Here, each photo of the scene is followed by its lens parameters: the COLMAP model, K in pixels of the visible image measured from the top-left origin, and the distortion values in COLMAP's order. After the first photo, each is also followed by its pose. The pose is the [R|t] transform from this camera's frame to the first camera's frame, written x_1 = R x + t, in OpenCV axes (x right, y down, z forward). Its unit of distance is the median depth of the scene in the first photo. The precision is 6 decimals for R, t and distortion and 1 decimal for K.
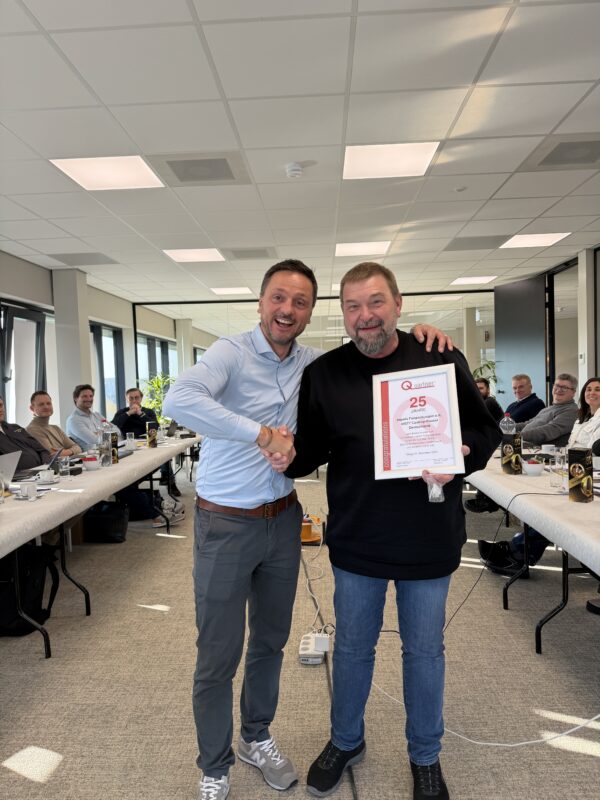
lens RADIAL K [[570.9, 0, 304.5], [0, 570.9, 398.4], [0, 0, 1]] dist [-0.008973, -0.007531]
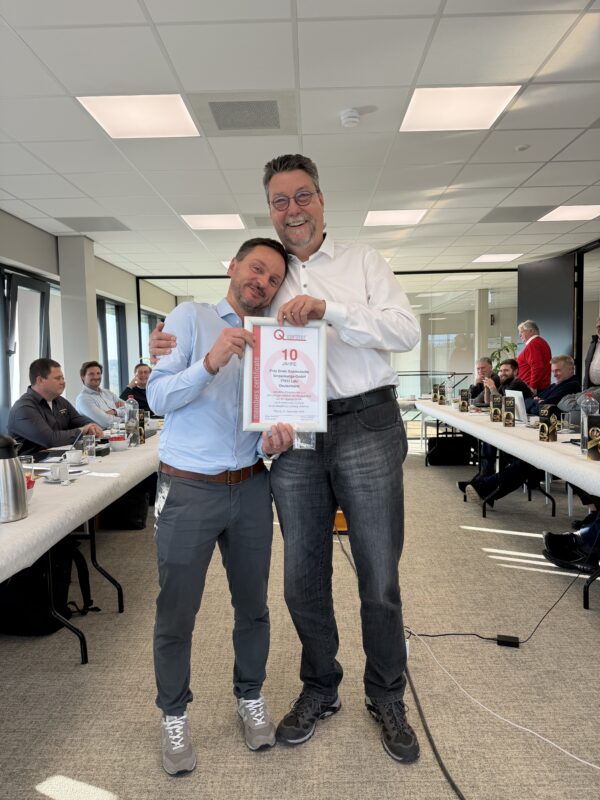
lens RADIAL K [[570.9, 0, 300.0], [0, 570.9, 400.0], [0, 0, 1]] dist [-0.006311, -0.011236]
pose [[0.999788, 0.013336, 0.015674, -0.105513], [-0.013797, 0.999464, 0.029694, 0.015510], [-0.015269, -0.029904, 0.999436, 0.099770]]
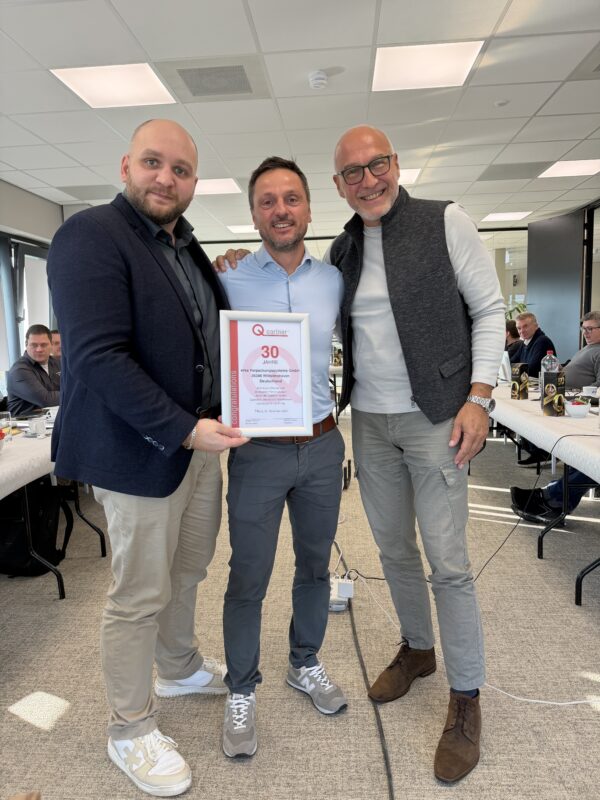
lens RADIAL K [[570.9, 0, 300.0], [0, 570.9, 400.0], [0, 0, 1]] dist [-0.006311, -0.011236]
pose [[0.999190, 0.007414, -0.039545, -0.007708], [-0.003804, 0.995882, 0.090577, 0.022188], [0.040054, -0.090353, 0.995104, 0.060721]]
